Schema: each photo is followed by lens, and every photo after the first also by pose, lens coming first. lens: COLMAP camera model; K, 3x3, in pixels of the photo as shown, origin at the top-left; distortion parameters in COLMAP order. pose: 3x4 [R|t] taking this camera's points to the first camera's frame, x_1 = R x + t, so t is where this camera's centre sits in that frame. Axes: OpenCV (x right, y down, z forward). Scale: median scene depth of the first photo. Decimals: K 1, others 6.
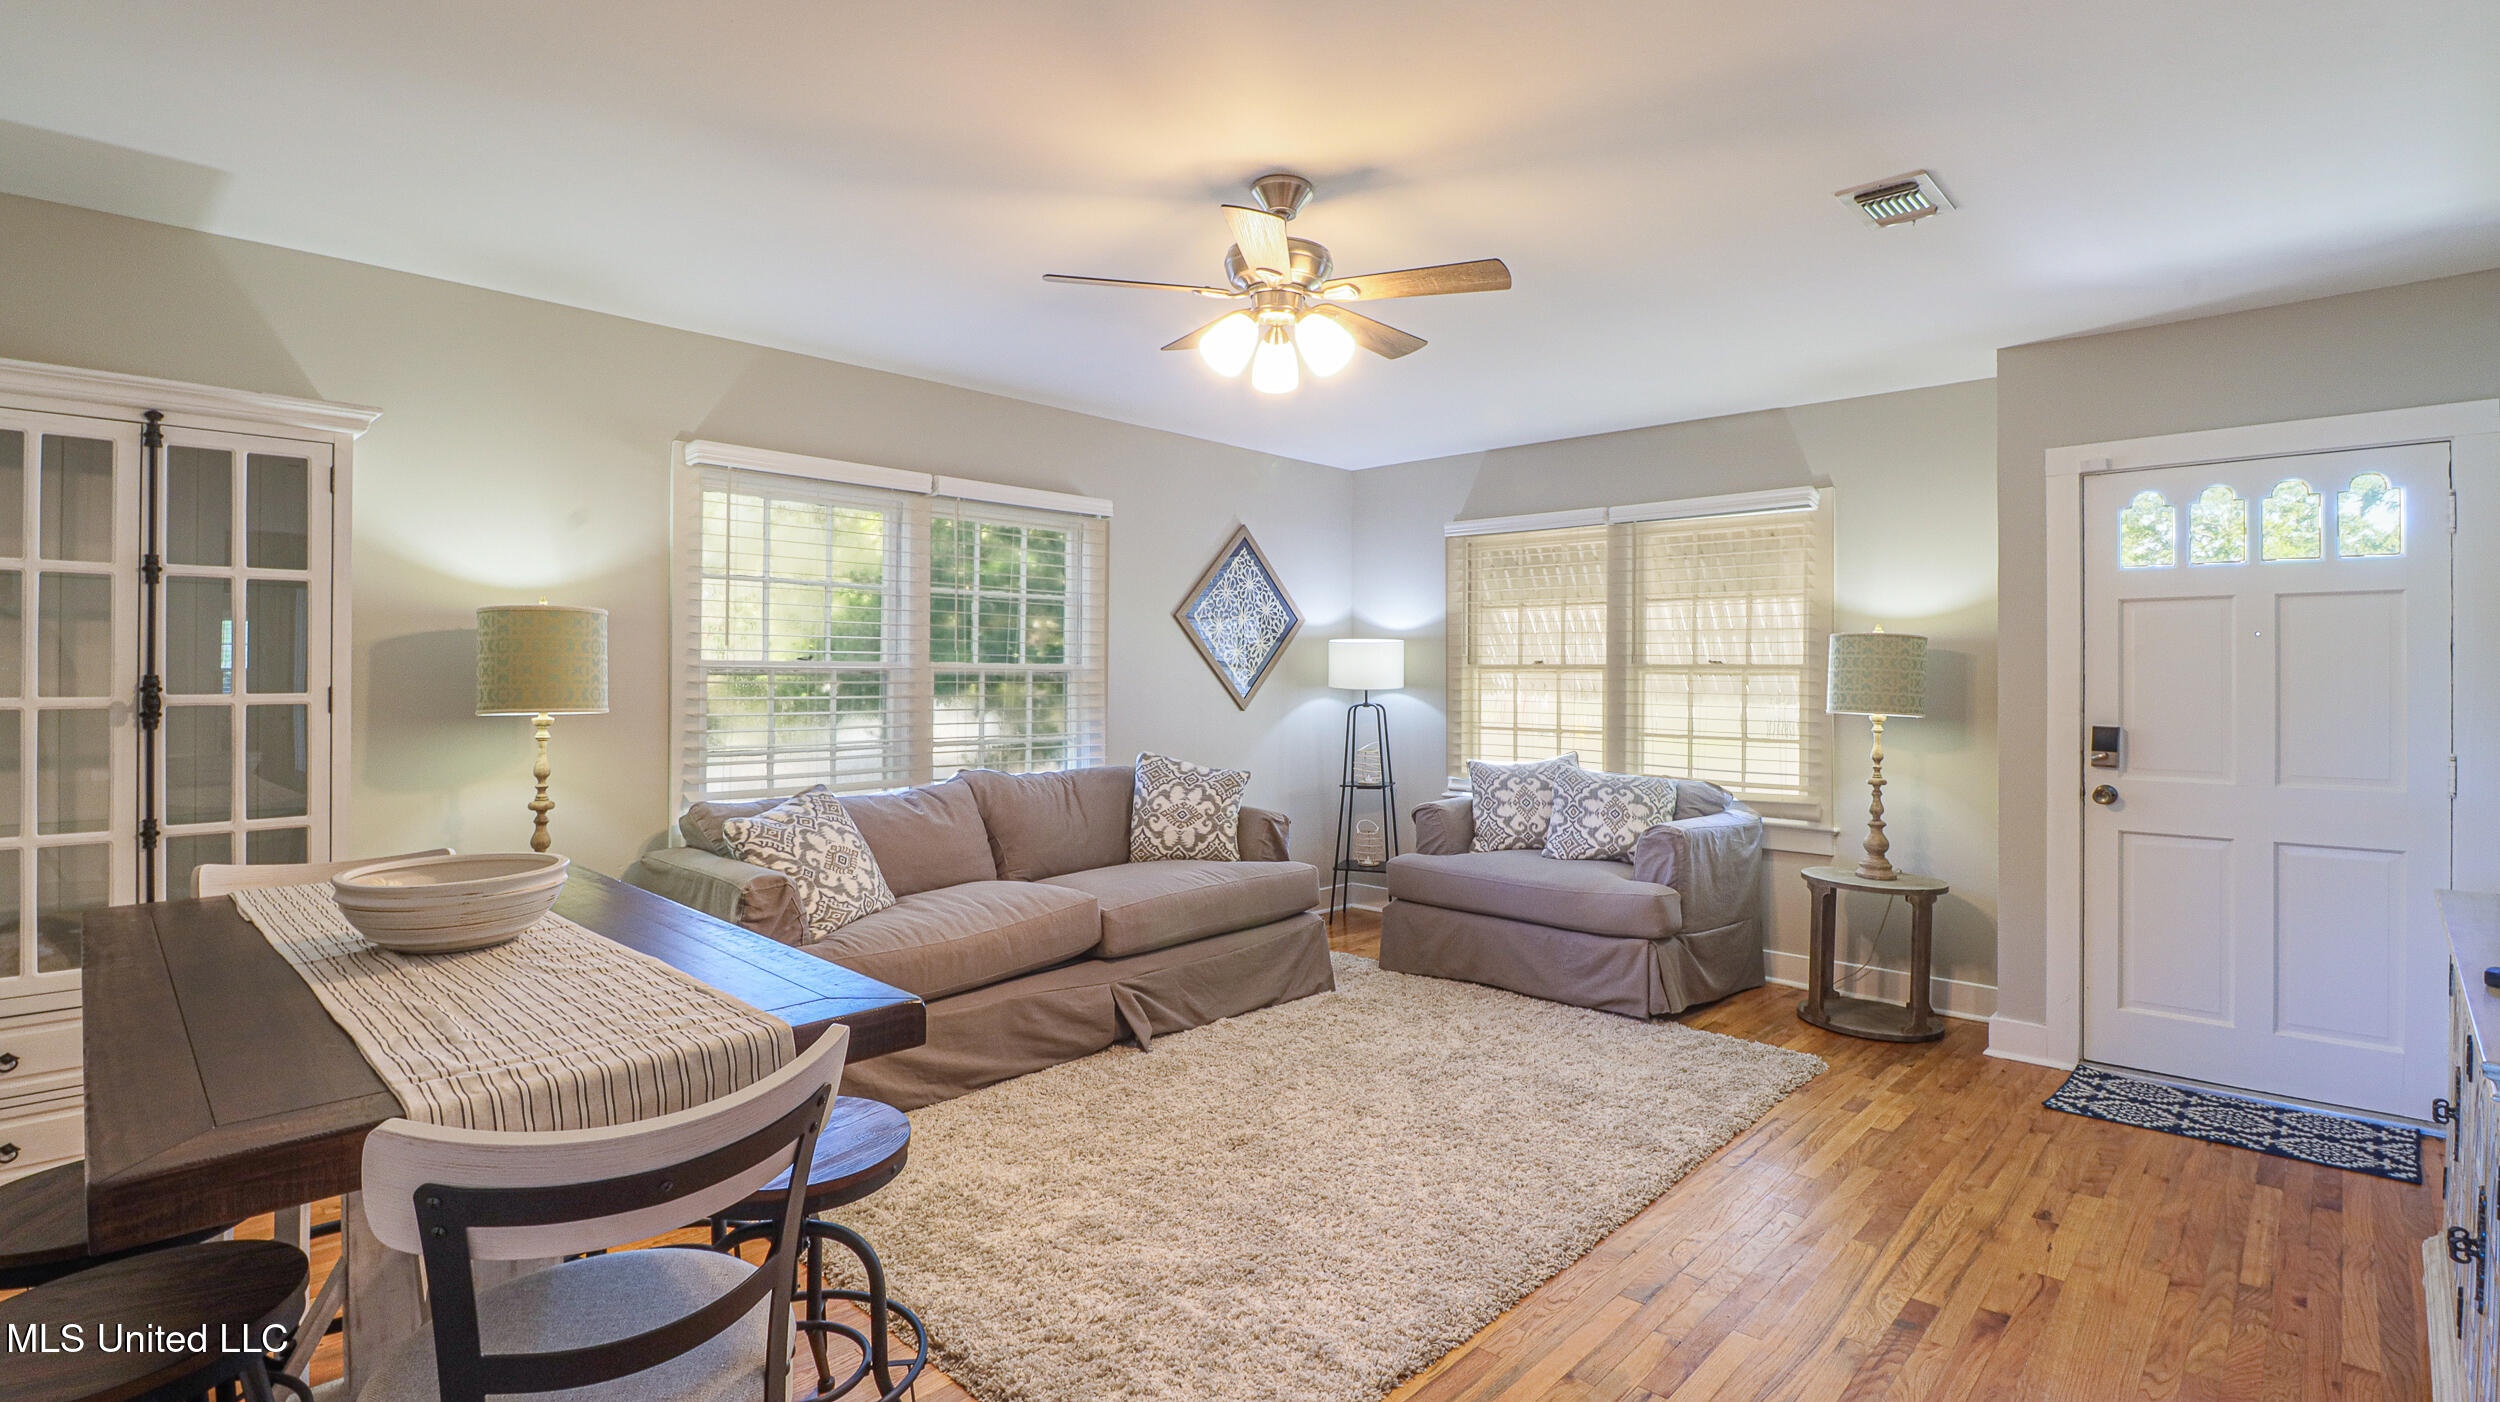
lens RADIAL K [[1179.3, 0, 1246.8], [0, 1179.3, 680.7], [0, 0, 1]] dist [-0.000241, -0.000424]
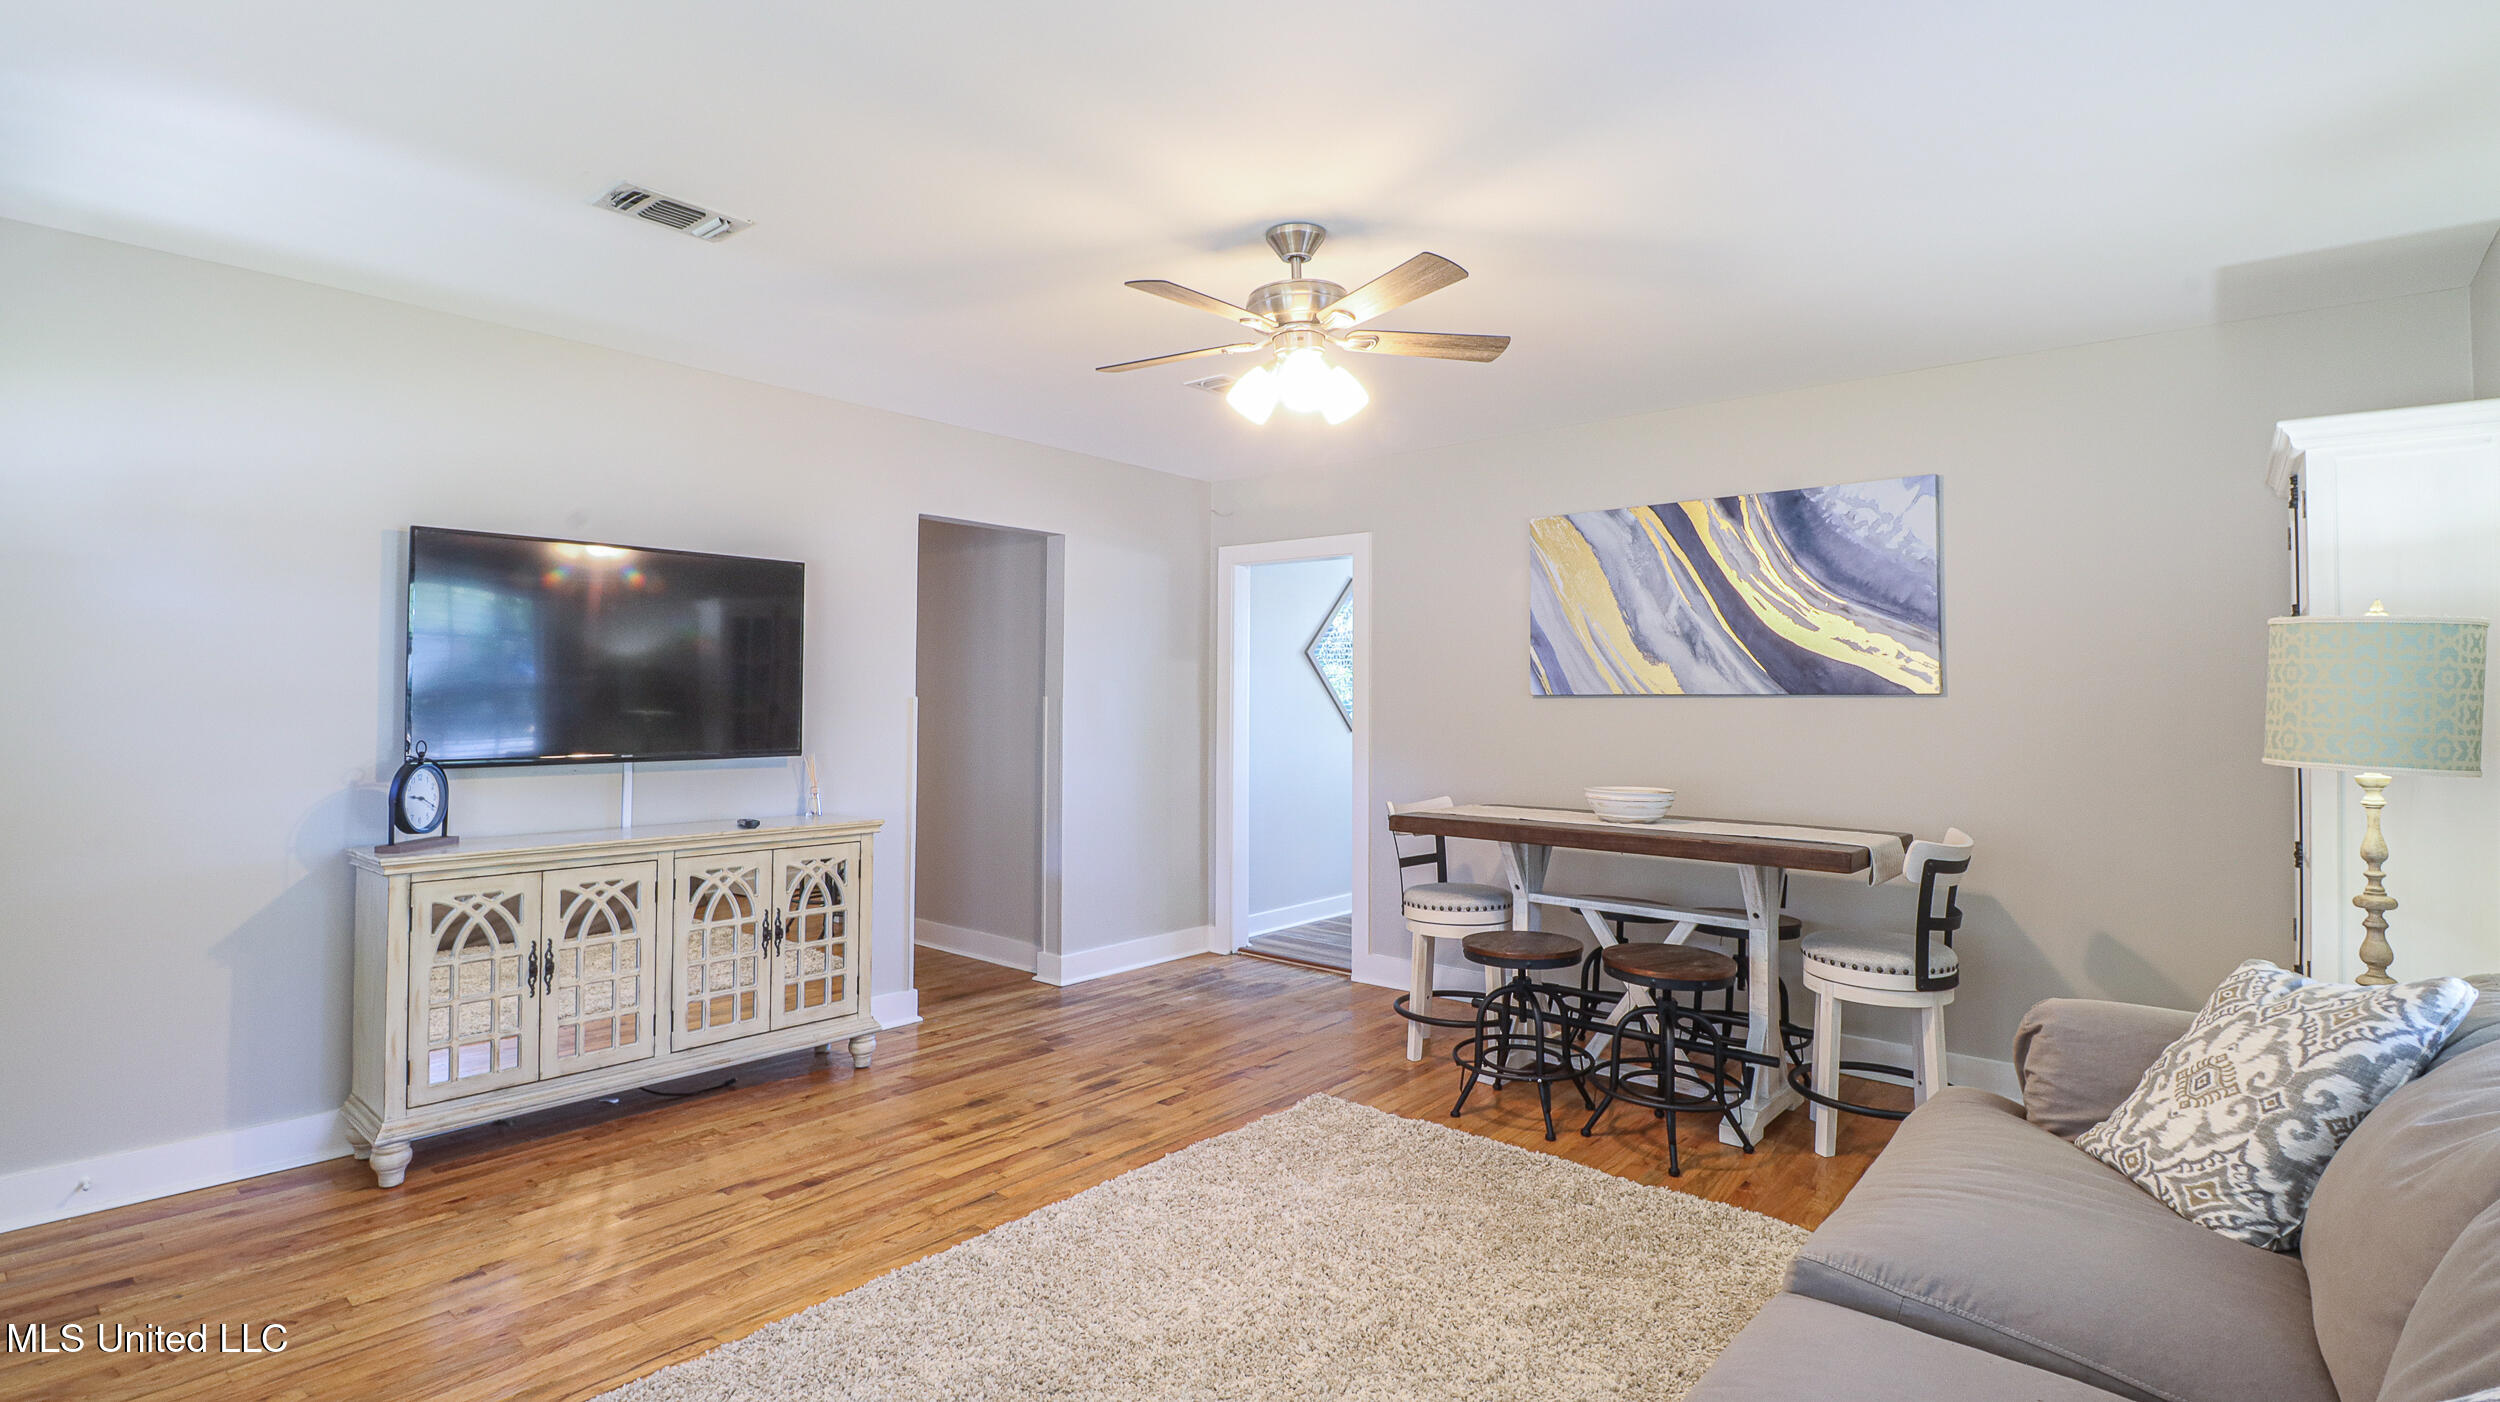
lens RADIAL K [[1178.9, 0, 1250.0], [0, 1178.9, 701.0], [0, 0, 1]] dist [0.001615, 0.000105]
pose [[-0.998808, -0.008860, -0.048005, 0.090724], [-0.009026, 0.999954, 0.003247, -0.008053], [0.047974, 0.003677, -0.998842, 1.652994]]
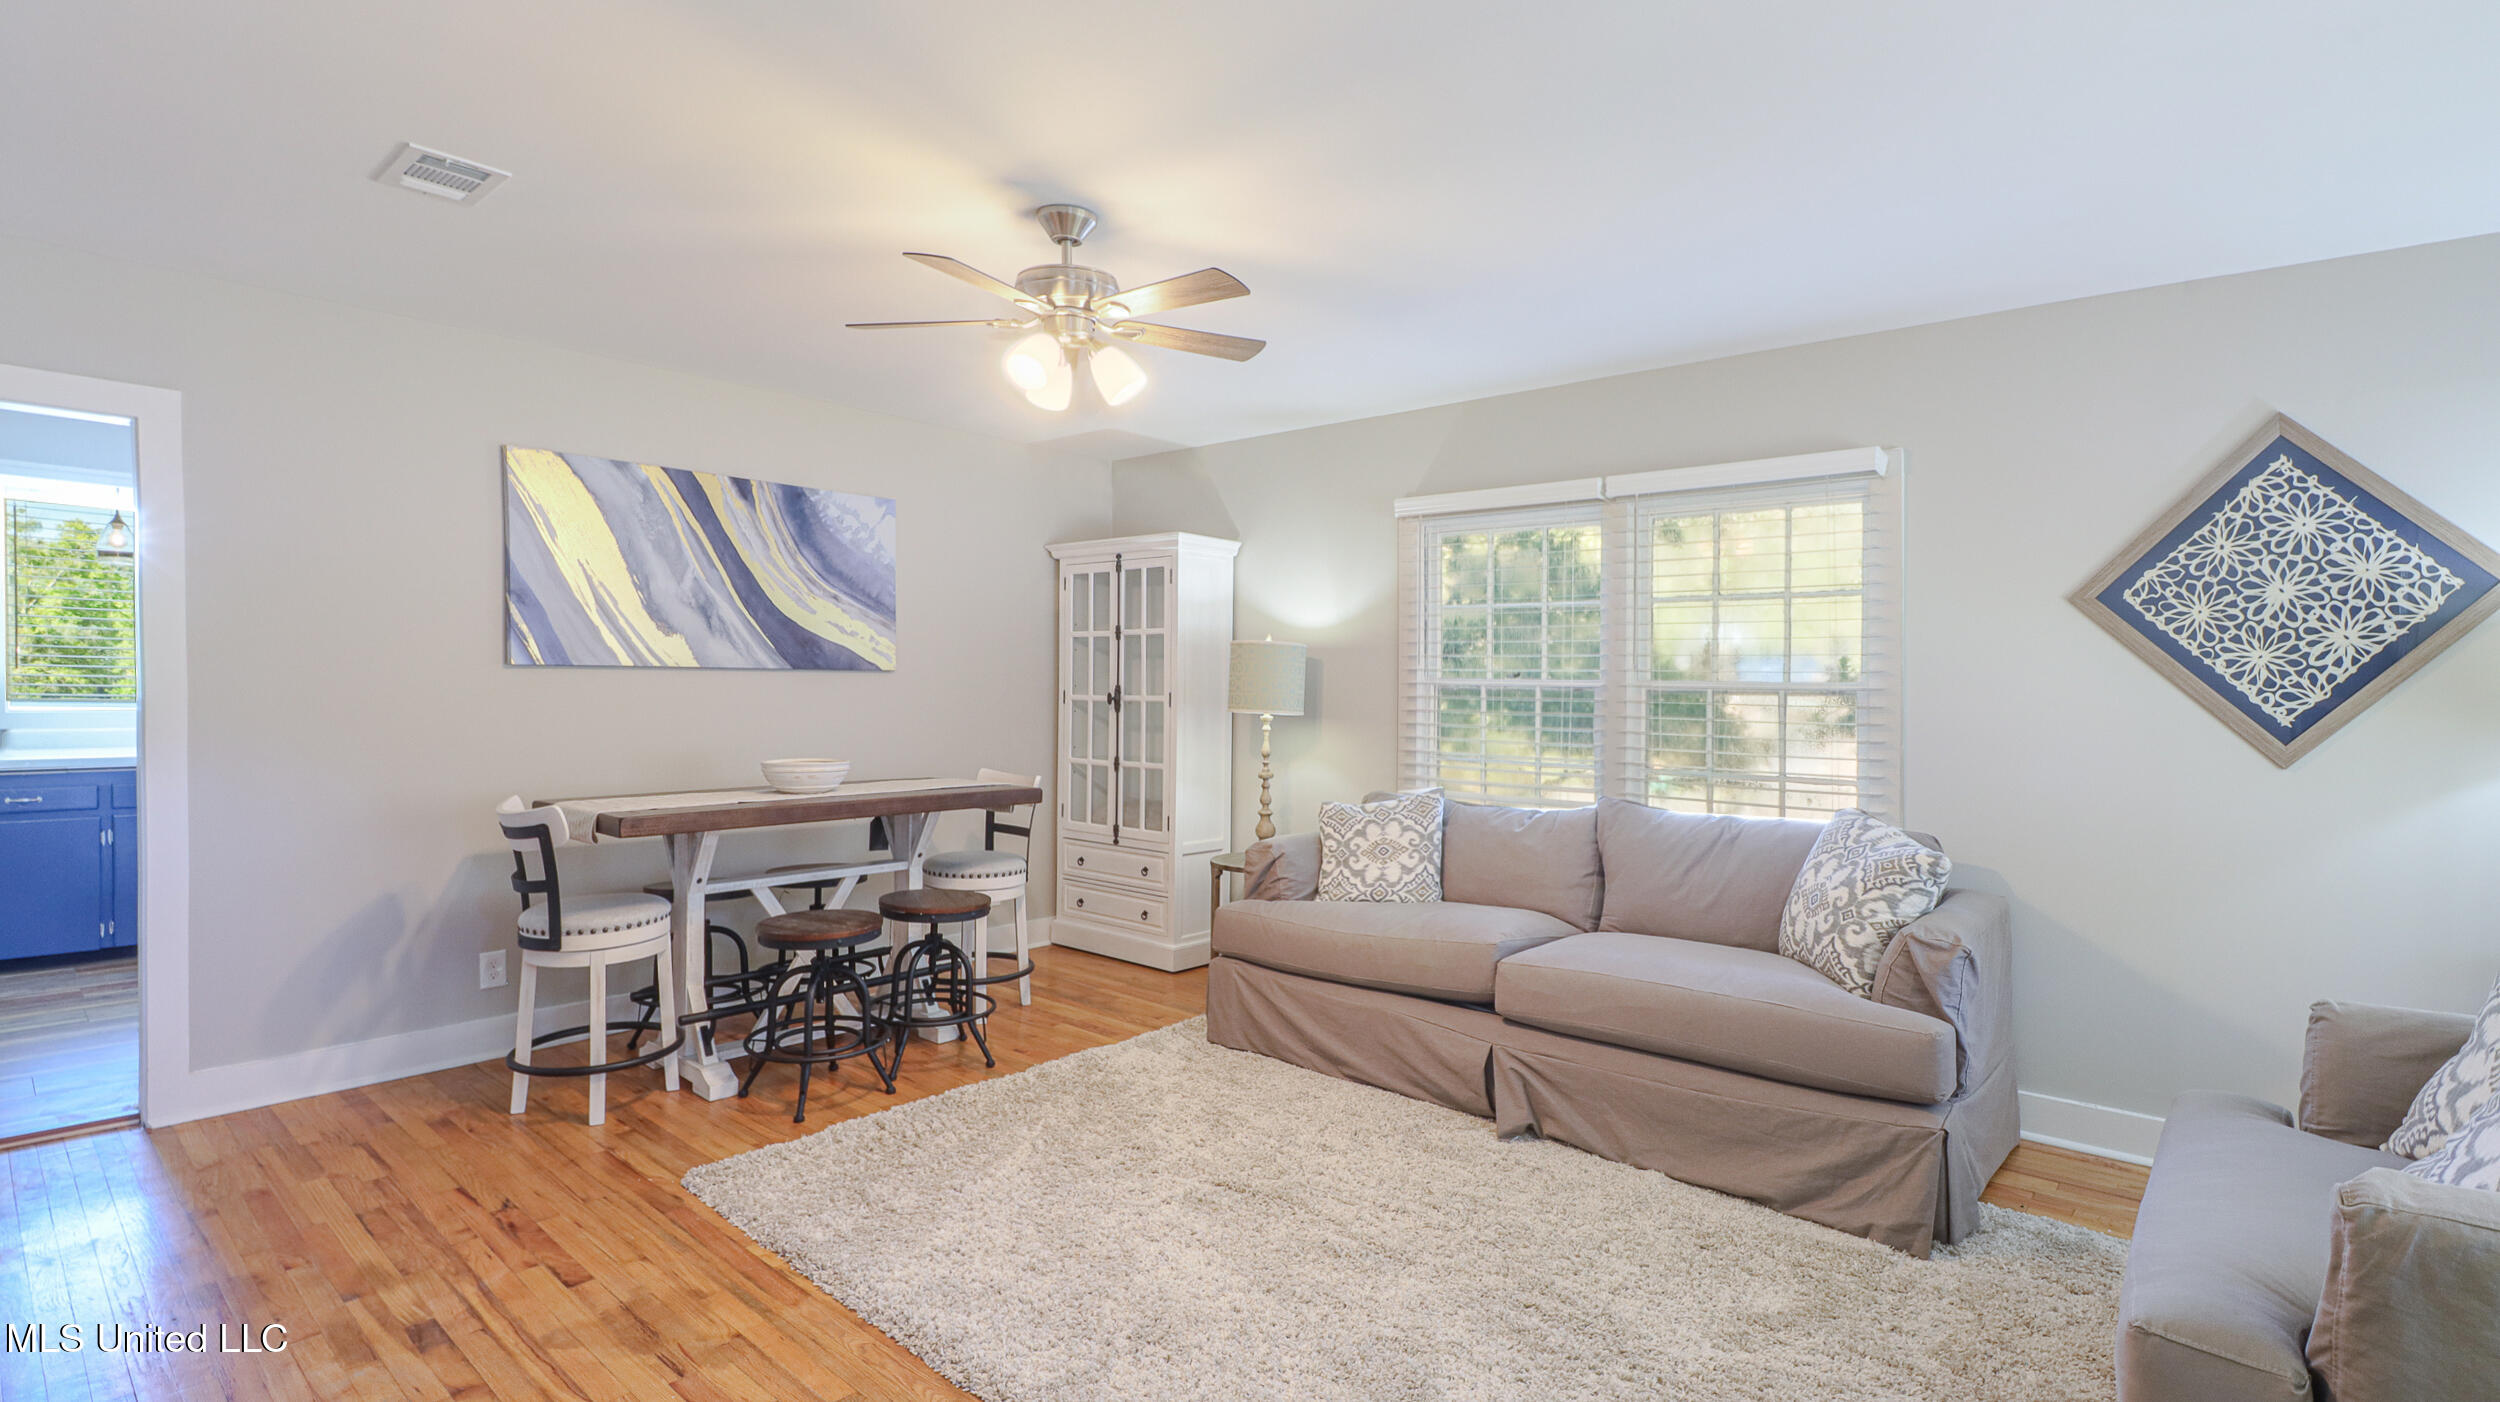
lens RADIAL K [[1179.3, 0, 1246.8], [0, 1179.3, 680.7], [0, 0, 1]] dist [-0.000241, -0.000424]
pose [[0.038137, -0.005045, -0.999260, 0.876437], [-0.018062, 0.999820, -0.005737, -0.003714], [0.999109, 0.018267, 0.038039, 0.916911]]
